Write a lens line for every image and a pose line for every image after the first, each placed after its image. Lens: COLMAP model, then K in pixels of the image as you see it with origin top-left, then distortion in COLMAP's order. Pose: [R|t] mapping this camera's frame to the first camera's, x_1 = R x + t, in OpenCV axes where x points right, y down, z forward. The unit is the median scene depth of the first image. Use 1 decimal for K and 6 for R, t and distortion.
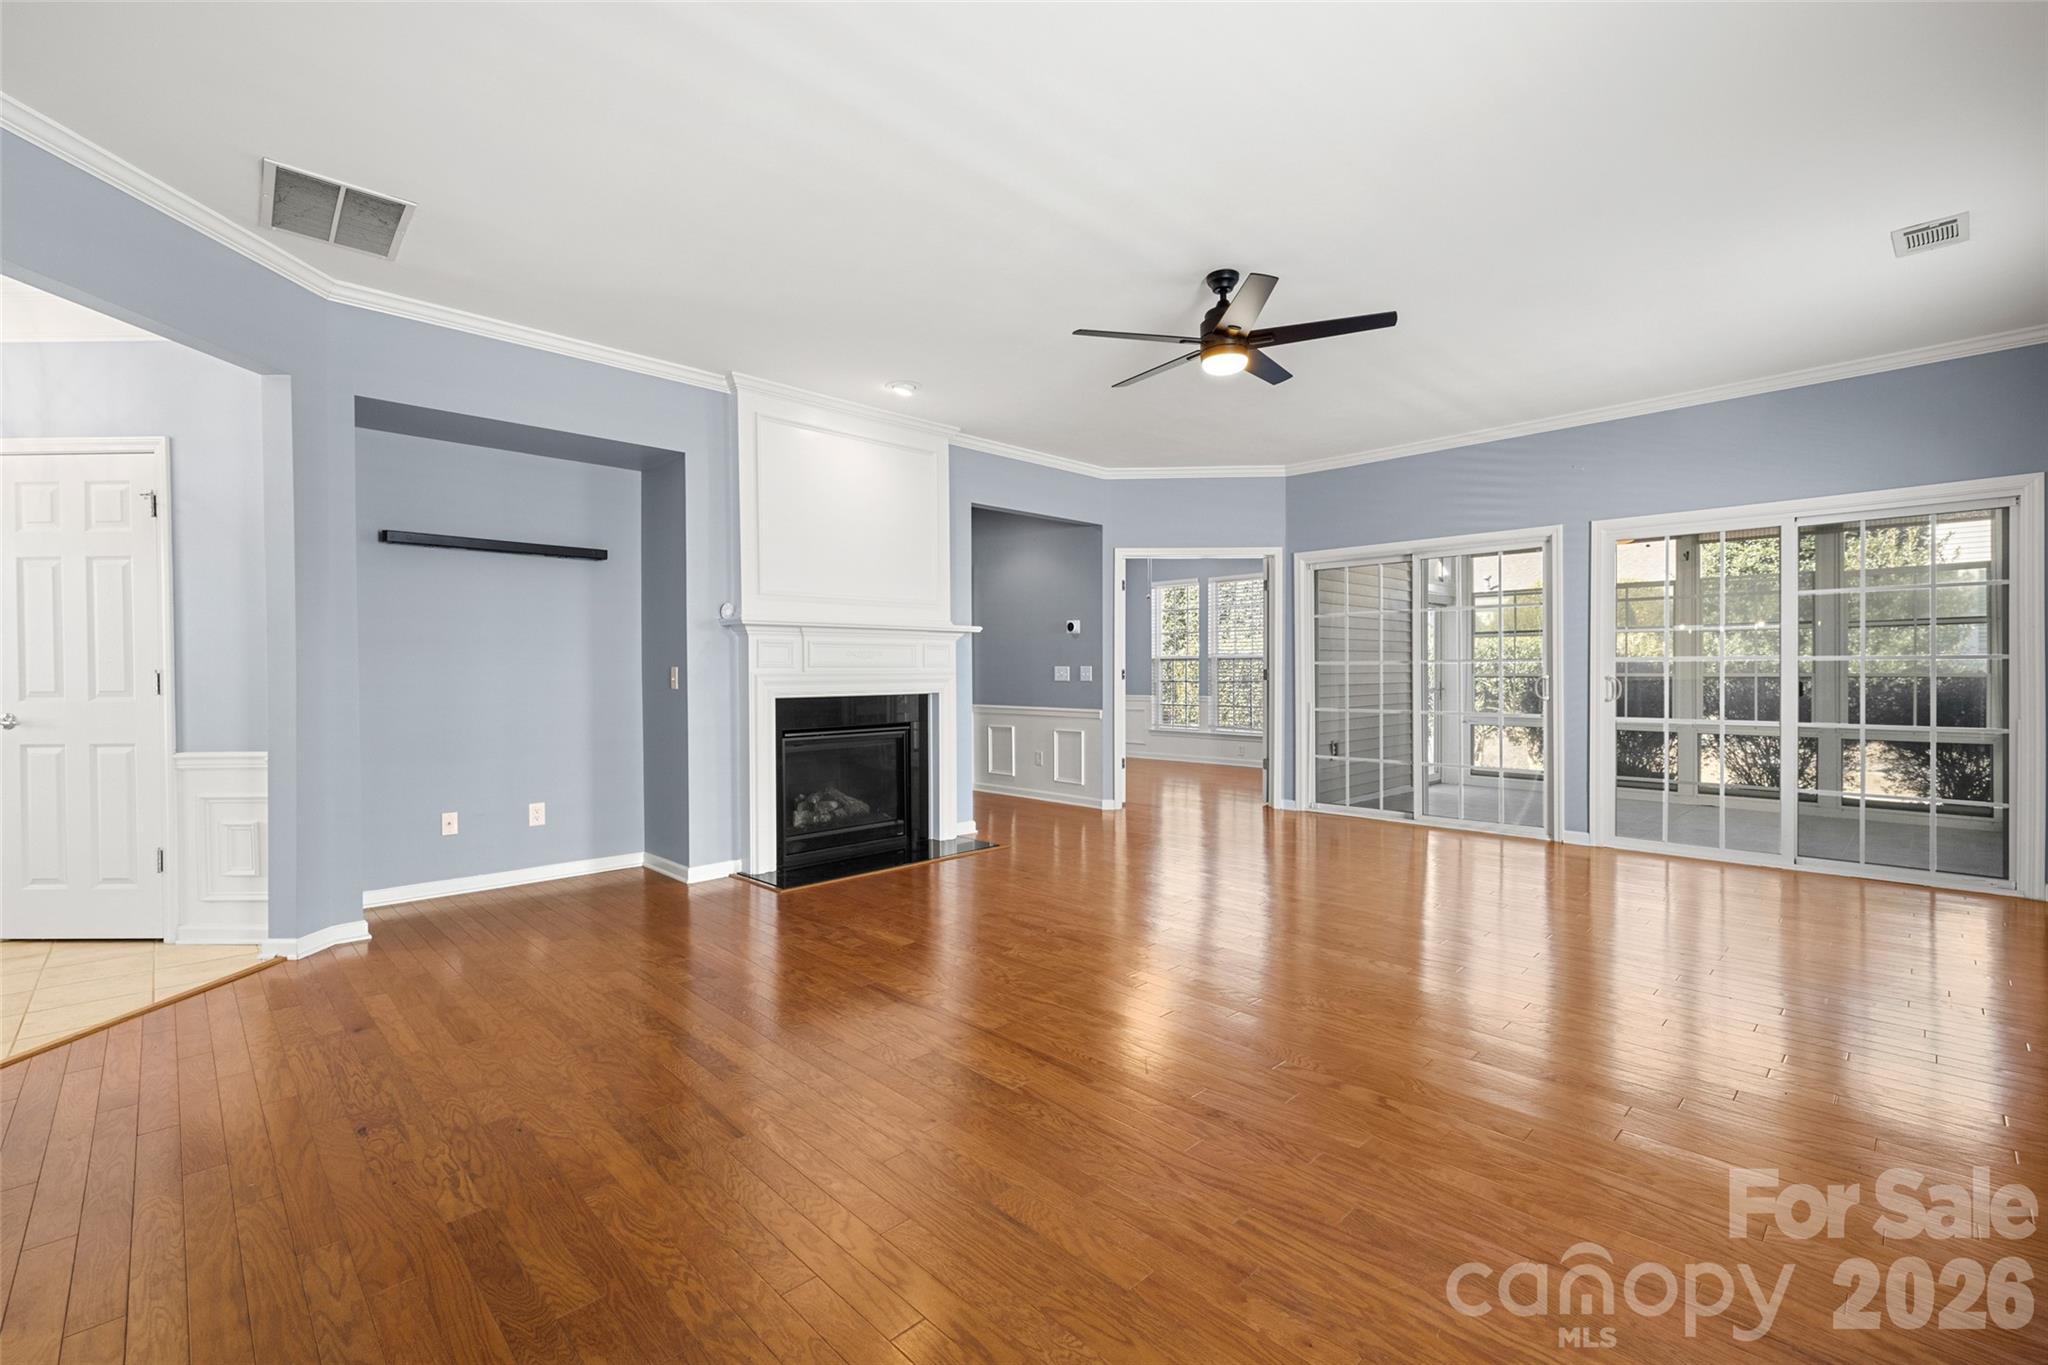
lens RADIAL K [[884.6, 0, 1018.1], [0, 884.6, 684.8], [0, 0, 1]] dist [-0.001984, 0.000106]
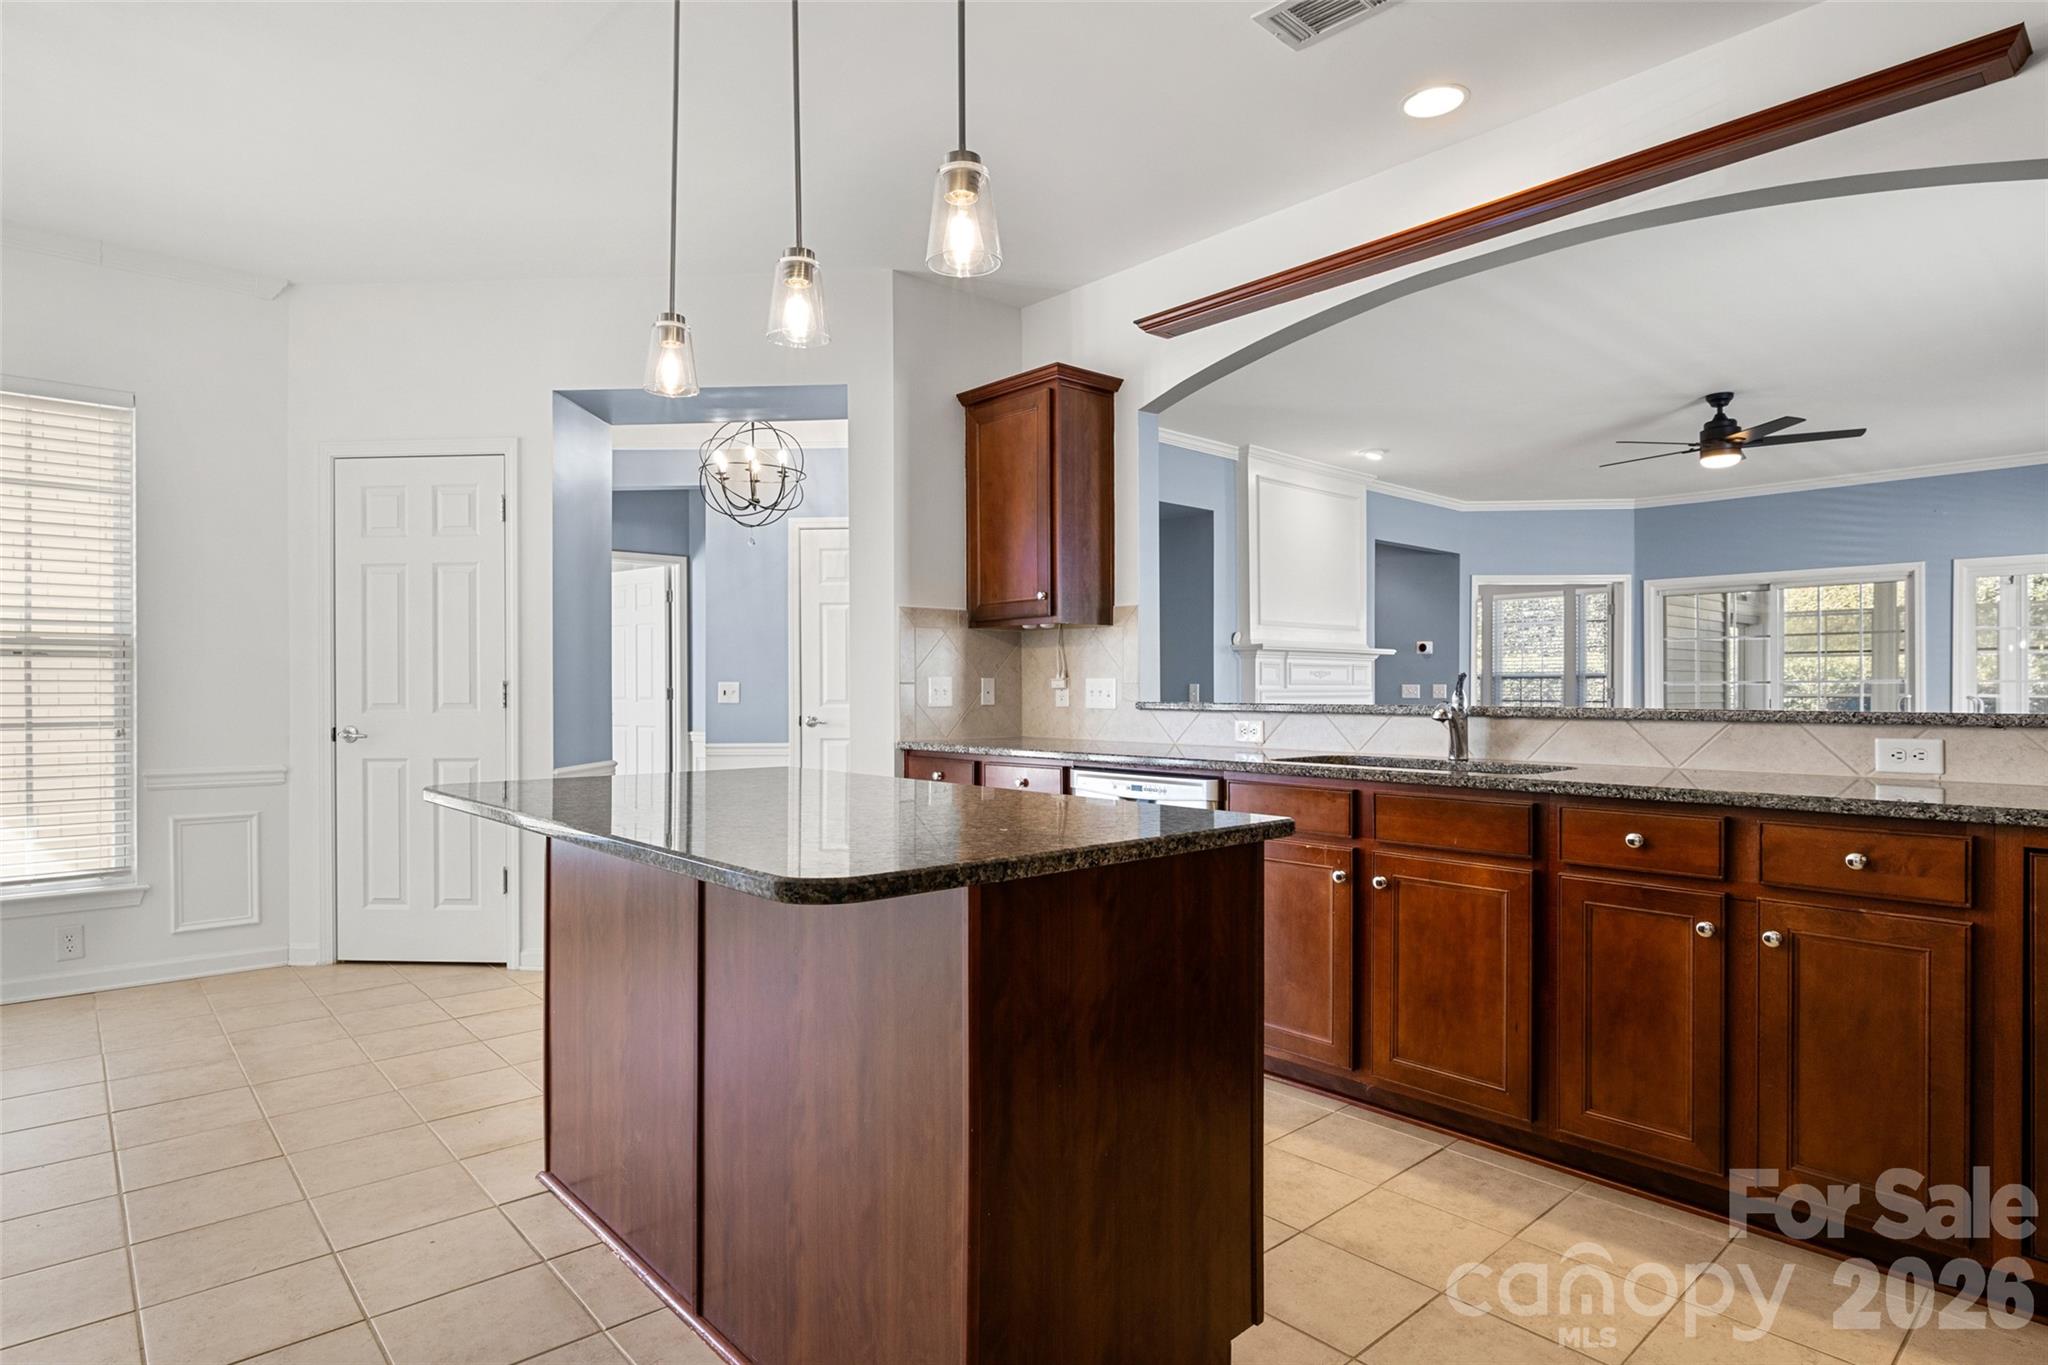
lens RADIAL K [[1095.1, 0, 1020.6], [0, 1095.1, 691.0], [0, 0, 1]] dist [0.003956, -0.001729]
pose [[0.999286, 0.005649, -0.037358, -0.479199], [-0.006149, 0.999893, -0.013285, 0.009262], [0.037279, 0.013506, 0.999214, -0.436205]]
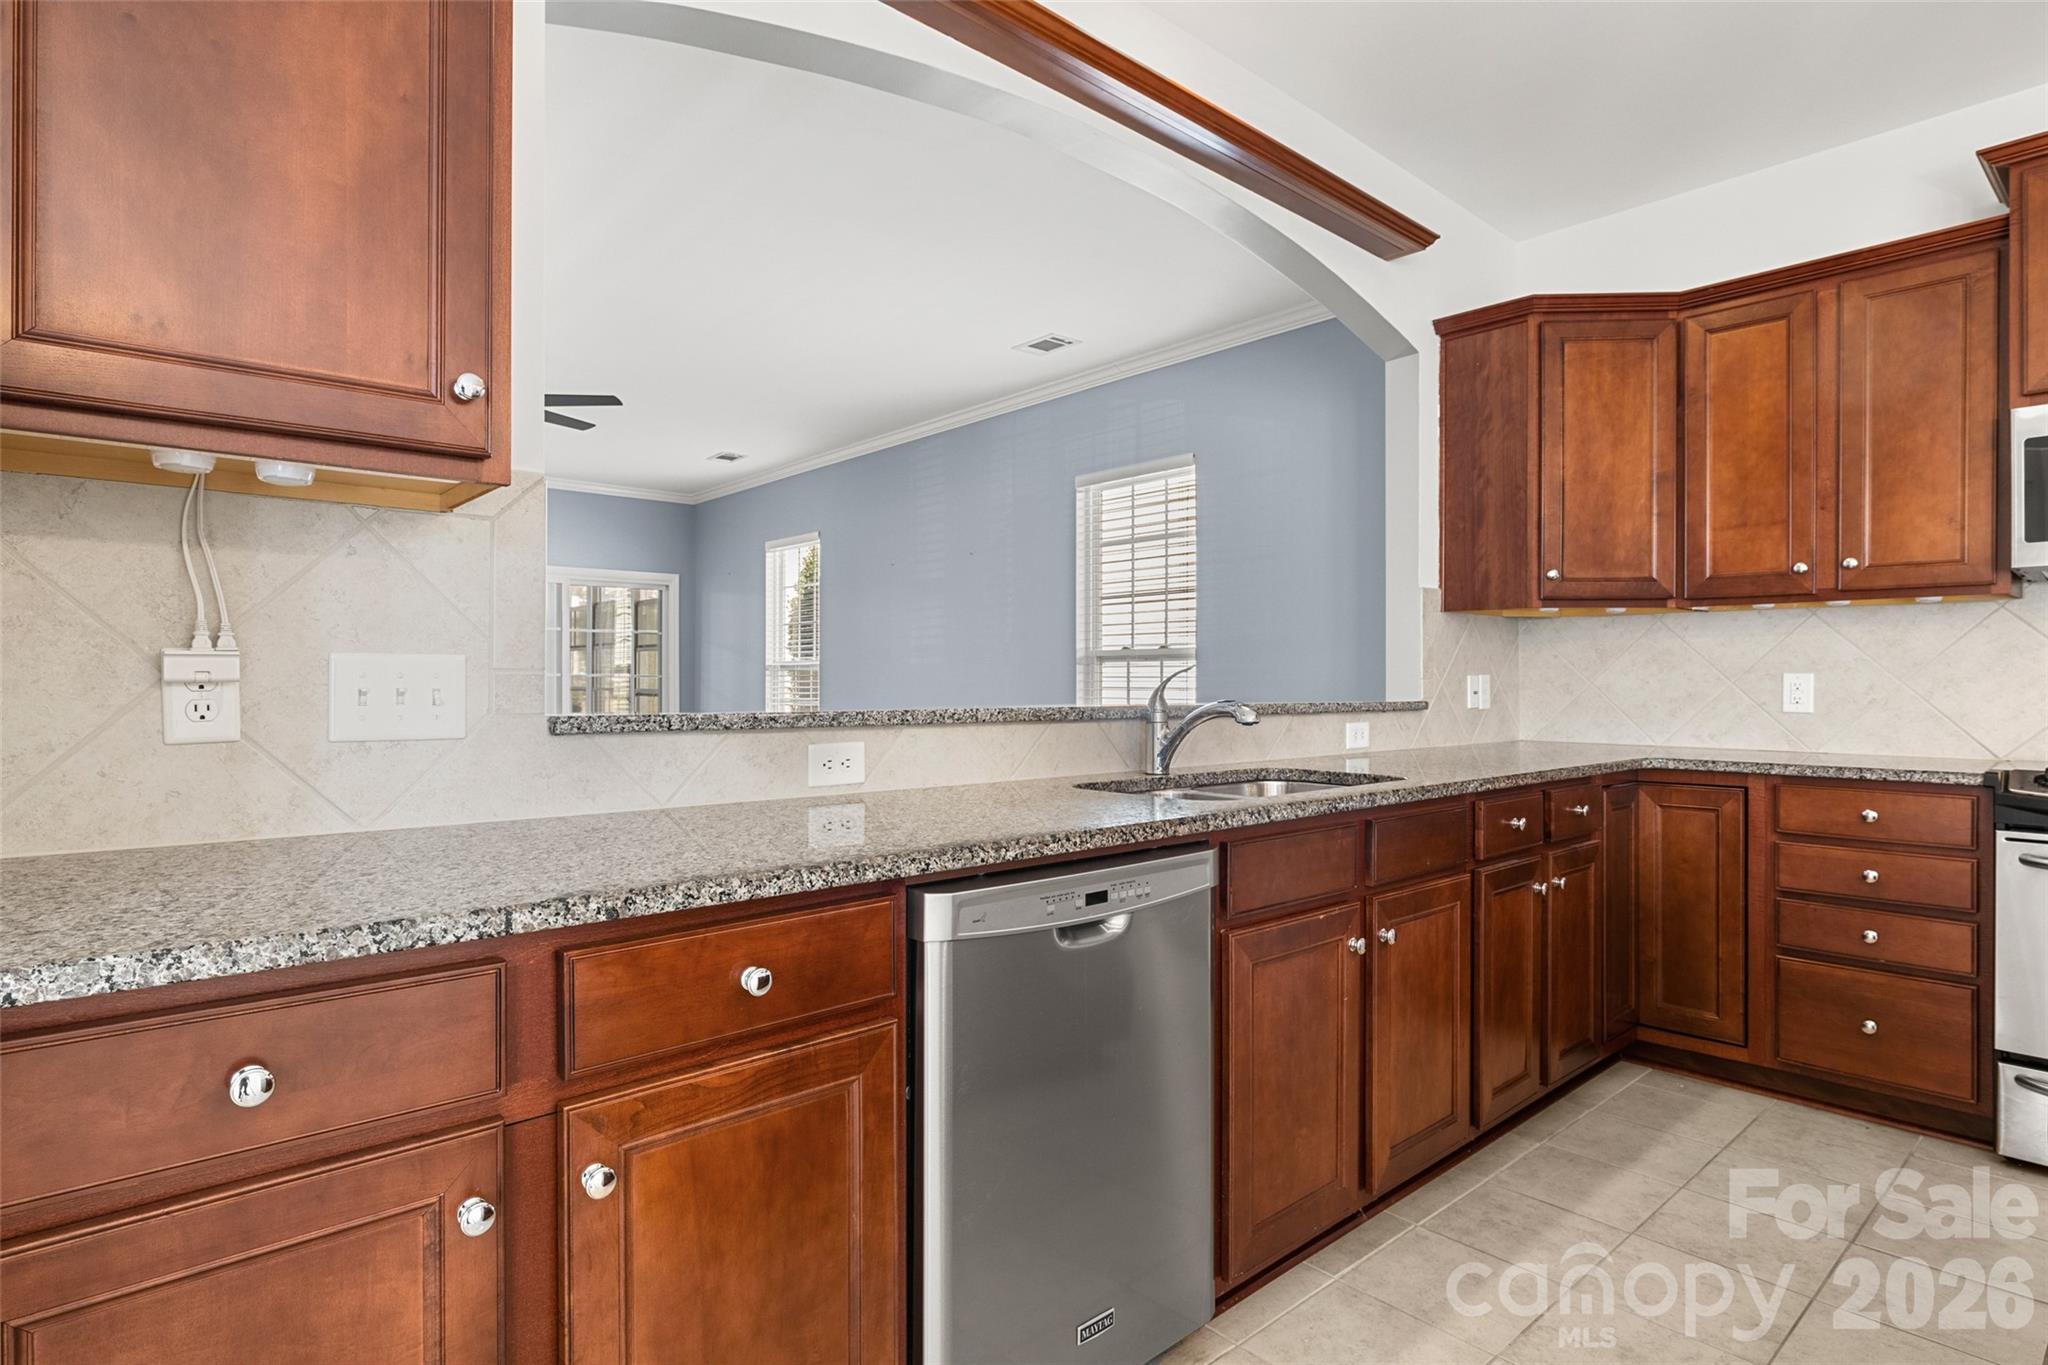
lens RADIAL K [[1053.0, 0, 1013.6], [0, 1053.0, 683.6], [0, 0, 1]] dist [-0.002441, 0.001168]
pose [[0.056484, 0.003339, 0.998398, -0.699744], [0.012000, 0.999920, -0.004023, 0.000322], [-0.998331, 0.012208, 0.056439, 0.146901]]
